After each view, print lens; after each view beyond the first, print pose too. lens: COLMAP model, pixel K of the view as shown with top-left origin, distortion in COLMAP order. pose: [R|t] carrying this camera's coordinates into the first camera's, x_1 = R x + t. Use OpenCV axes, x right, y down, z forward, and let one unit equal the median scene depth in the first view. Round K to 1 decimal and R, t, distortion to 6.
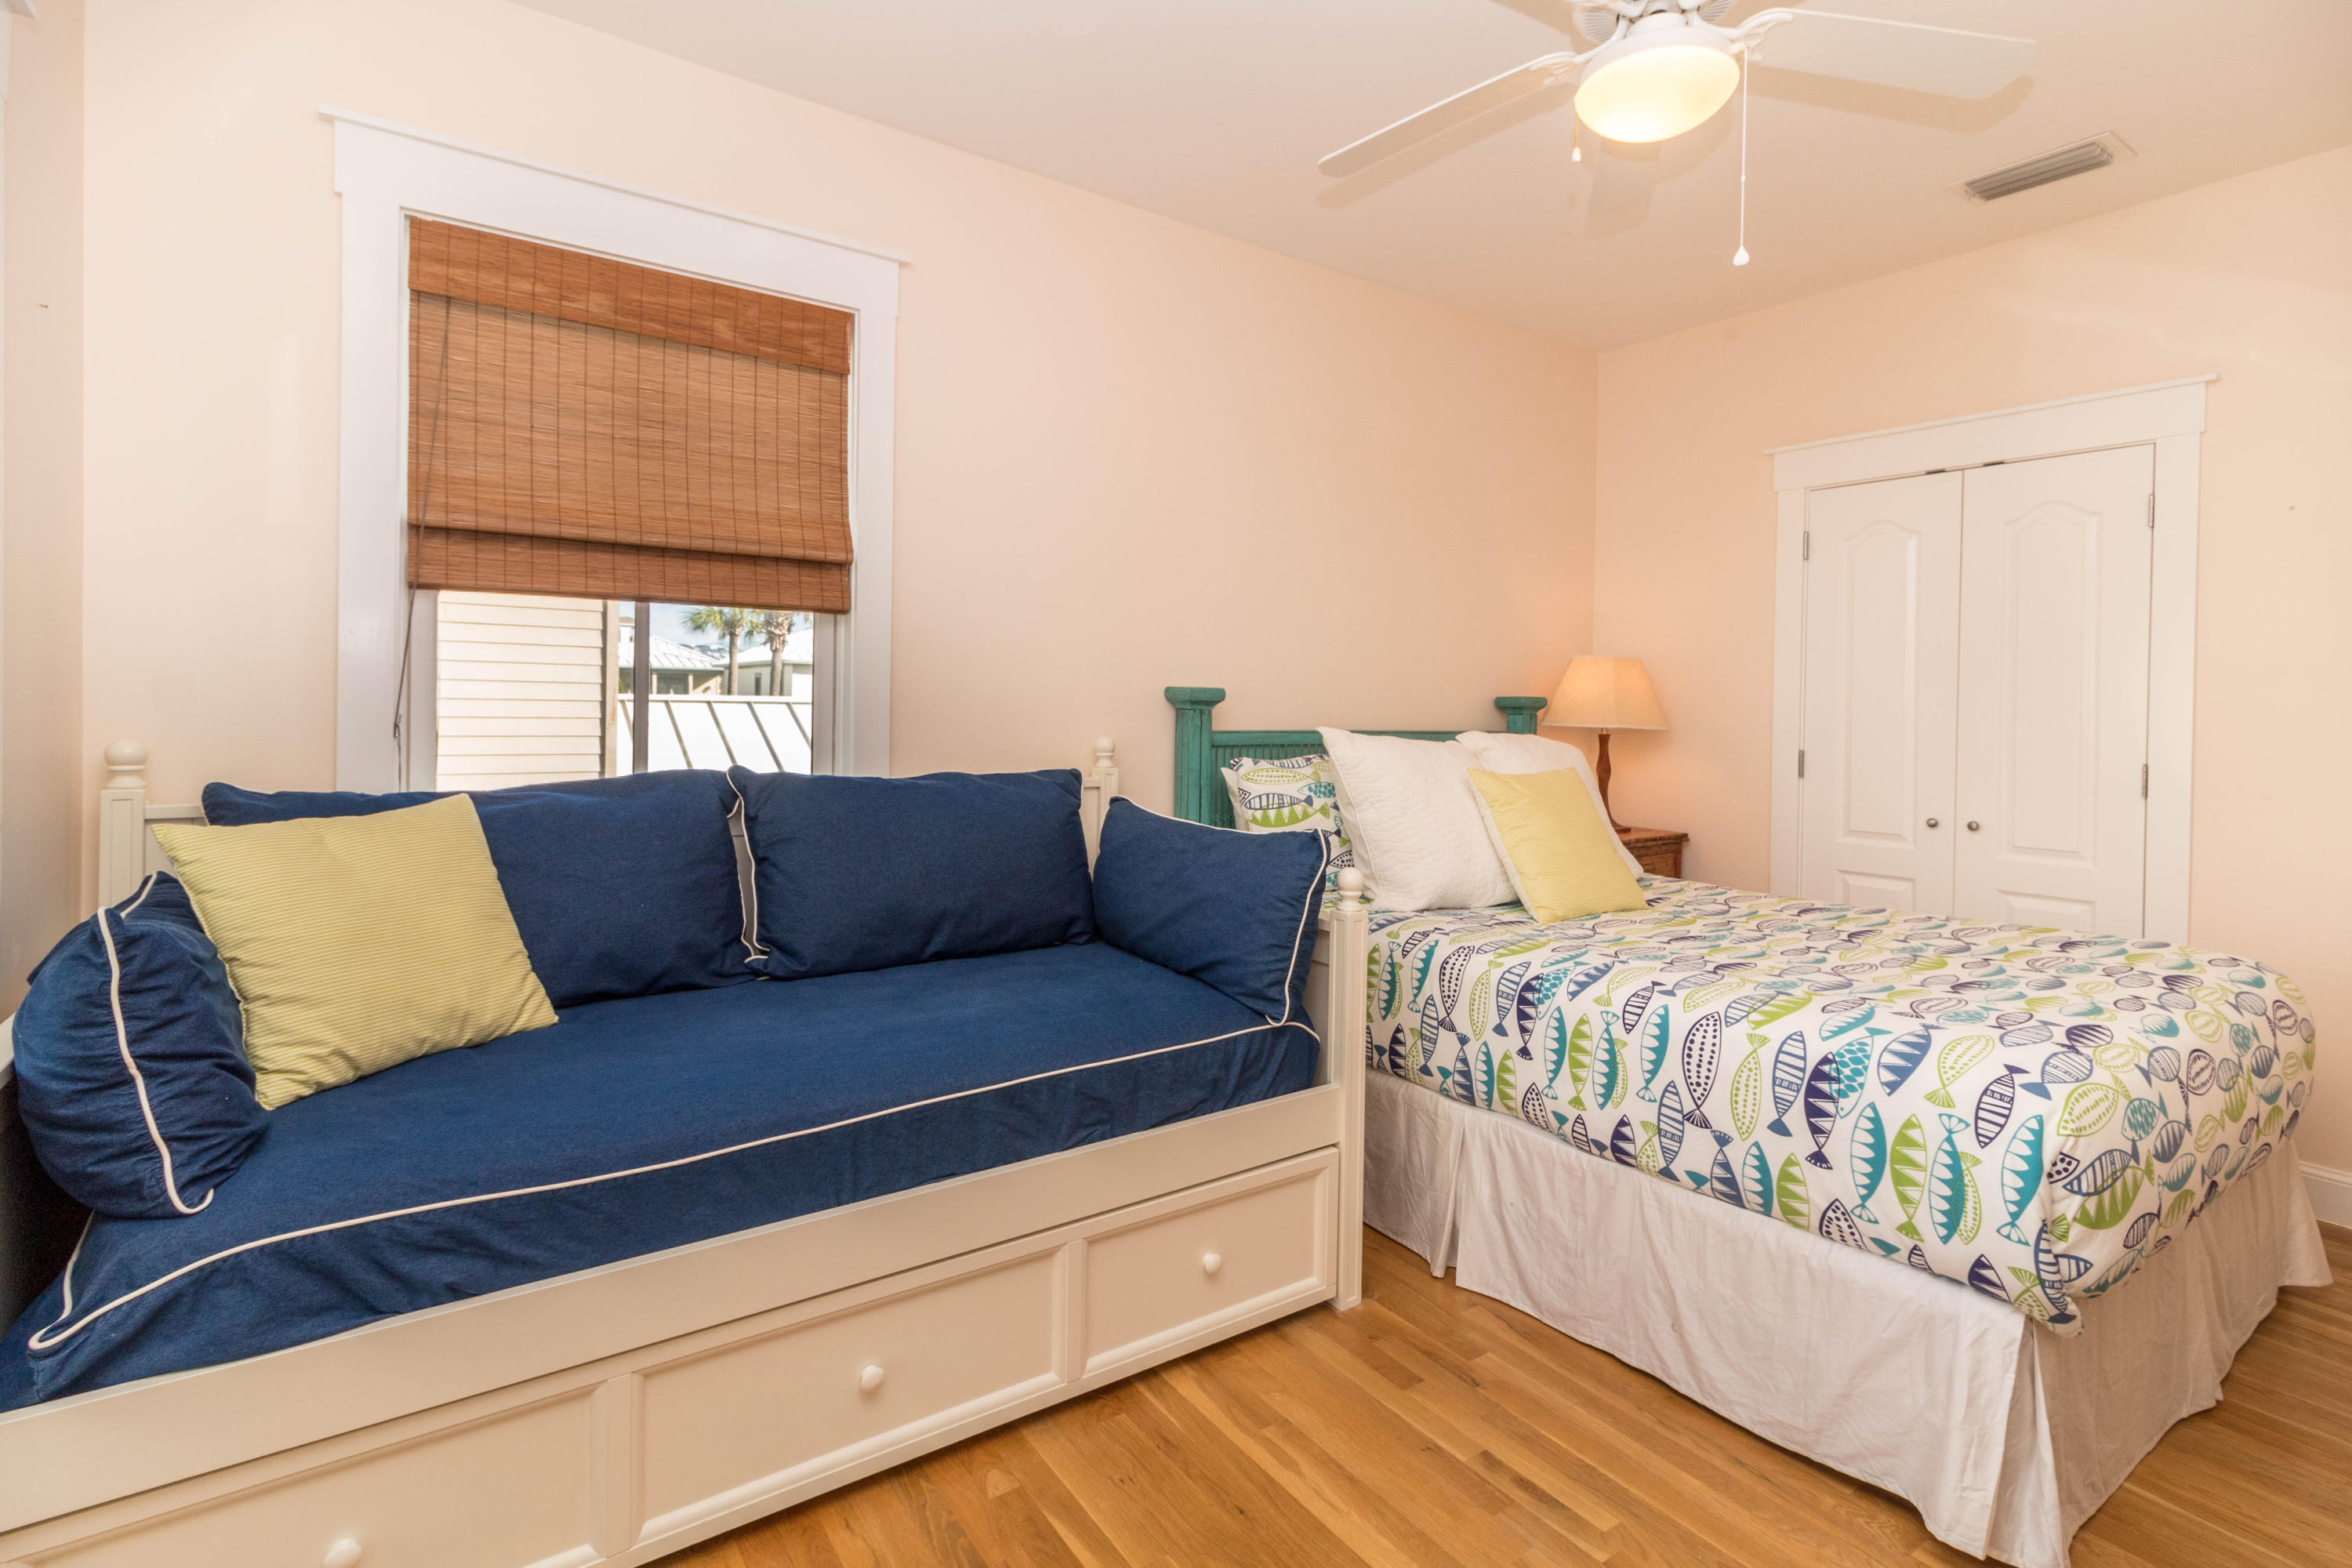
lens RADIAL K [[1124.3, 0, 1164.6], [0, 1124.3, 684.4], [0, 0, 1]] dist [0.005395, 0.000260]
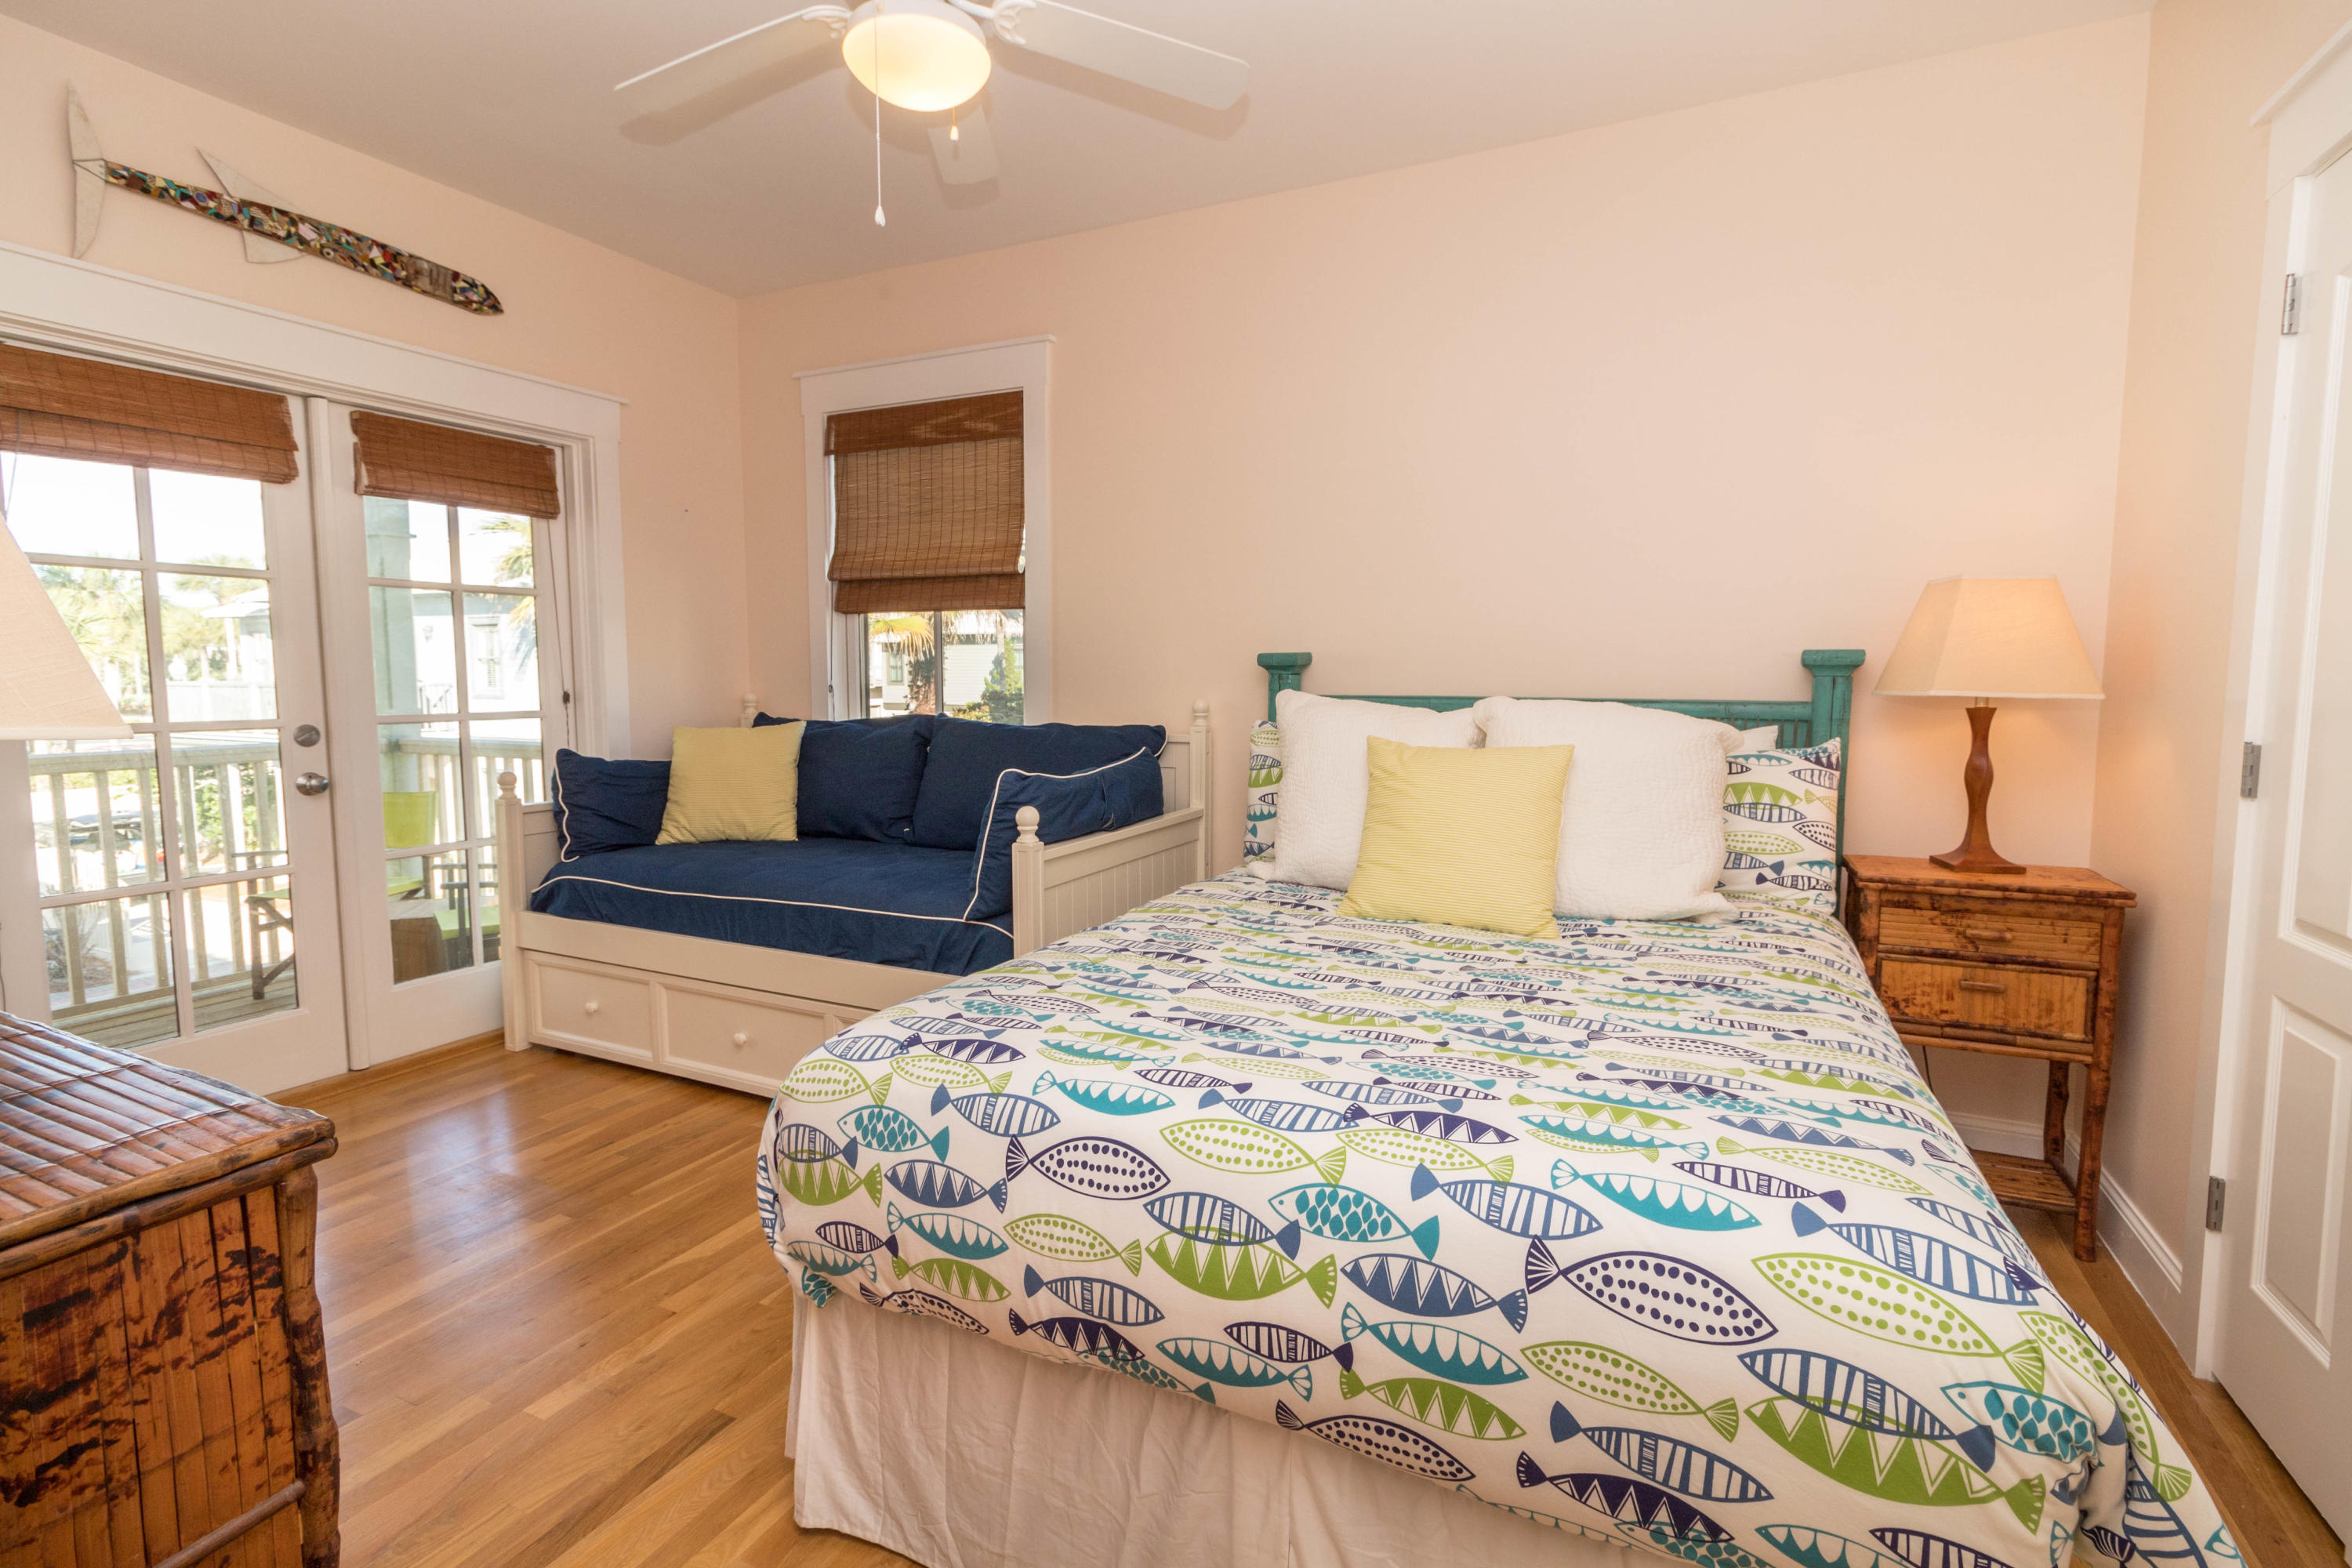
lens RADIAL K [[1316.3, 0, 1440.7], [0, 1316.3, 787.7], [0, 0, 1]] dist [0.000446, -0.000679]
pose [[0.500381, 0.044492, -0.864661, 1.533753], [0.008231, 0.998389, 0.056136, 0.077462], [0.865766, -0.035207, 0.499209, 0.677369]]
